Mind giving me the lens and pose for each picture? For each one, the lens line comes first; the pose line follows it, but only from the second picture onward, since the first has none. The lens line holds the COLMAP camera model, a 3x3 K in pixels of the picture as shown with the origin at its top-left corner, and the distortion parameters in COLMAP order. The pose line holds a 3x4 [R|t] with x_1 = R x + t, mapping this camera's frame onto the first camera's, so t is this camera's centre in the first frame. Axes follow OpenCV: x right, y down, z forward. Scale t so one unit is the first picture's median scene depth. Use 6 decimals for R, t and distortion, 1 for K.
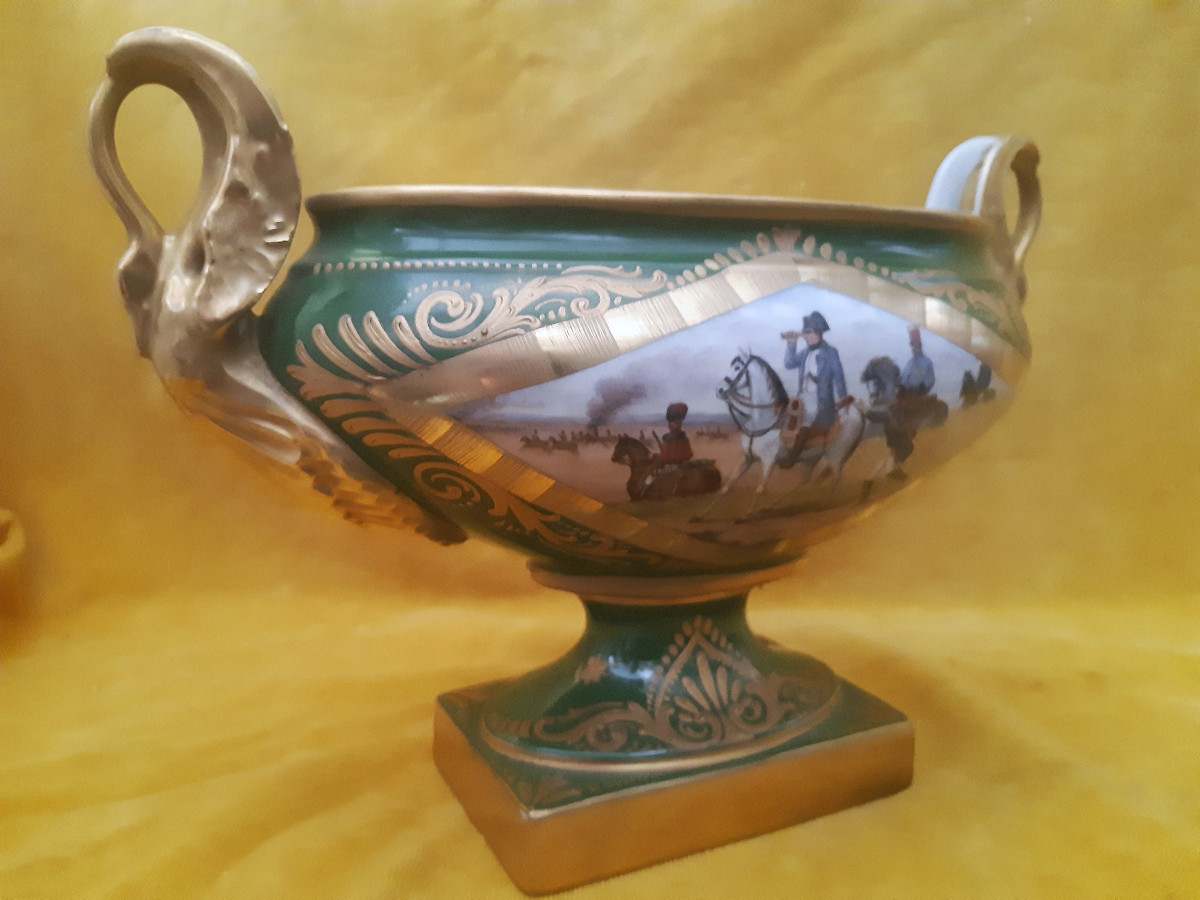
lens RADIAL K [[933.9, 0, 600.0], [0, 933.9, 450.0], [0, 0, 1]] dist [0.060029, -0.006415]
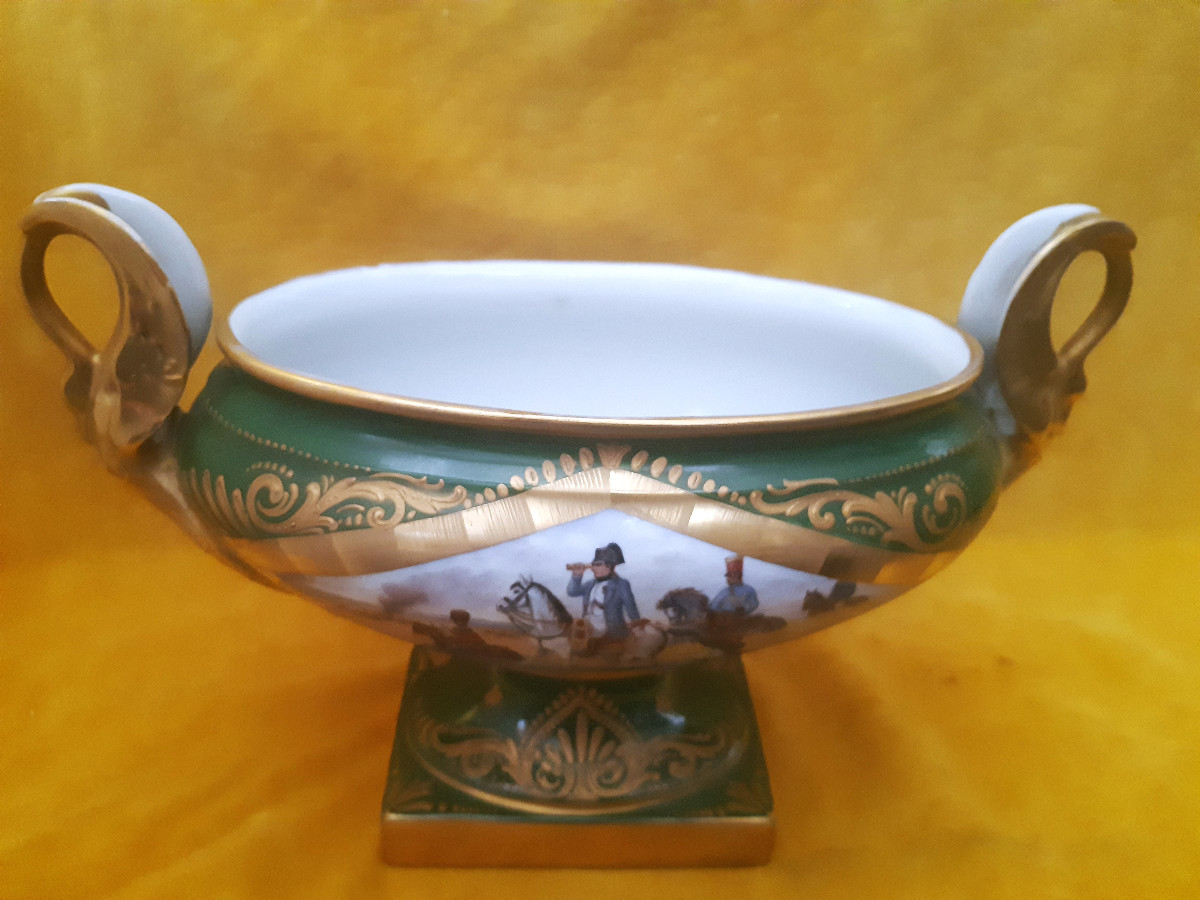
lens RADIAL K [[933.9, 0, 600.0], [0, 933.9, 450.0], [0, 0, 1]] dist [0.060029, -0.006415]
pose [[0.934588, 0.208807, -0.288001, 0.494165], [-0.102438, 0.933281, 0.344229, -0.596037], [0.340664, -0.292210, 0.893623, 0.132270]]
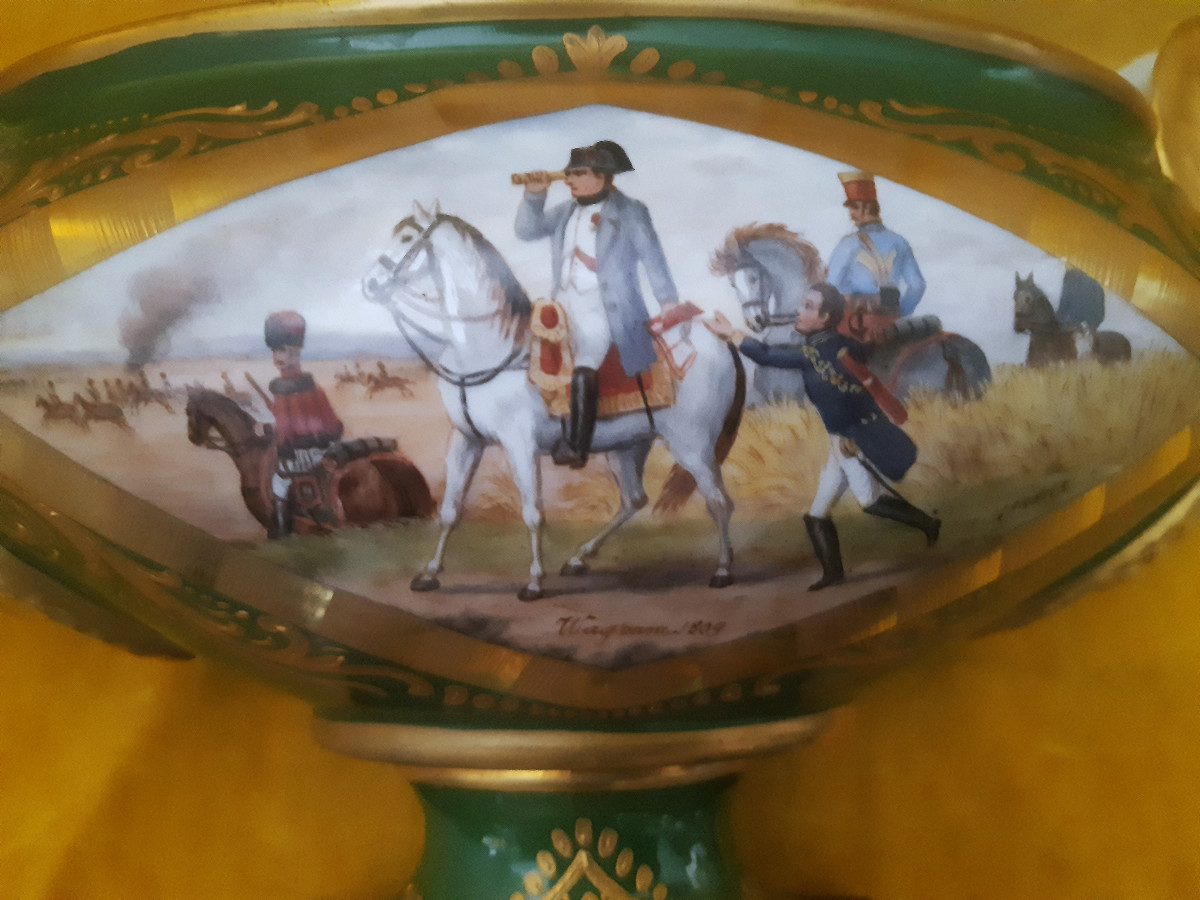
lens RADIAL K [[933.9, 0, 600.0], [0, 933.9, 450.0], [0, 0, 1]] dist [0.060029, -0.006415]
pose [[0.940835, -0.054791, -0.334407, 0.391663], [-0.030009, 0.969492, -0.243277, 0.133644], [0.337534, 0.238919, 0.910488, 0.598705]]
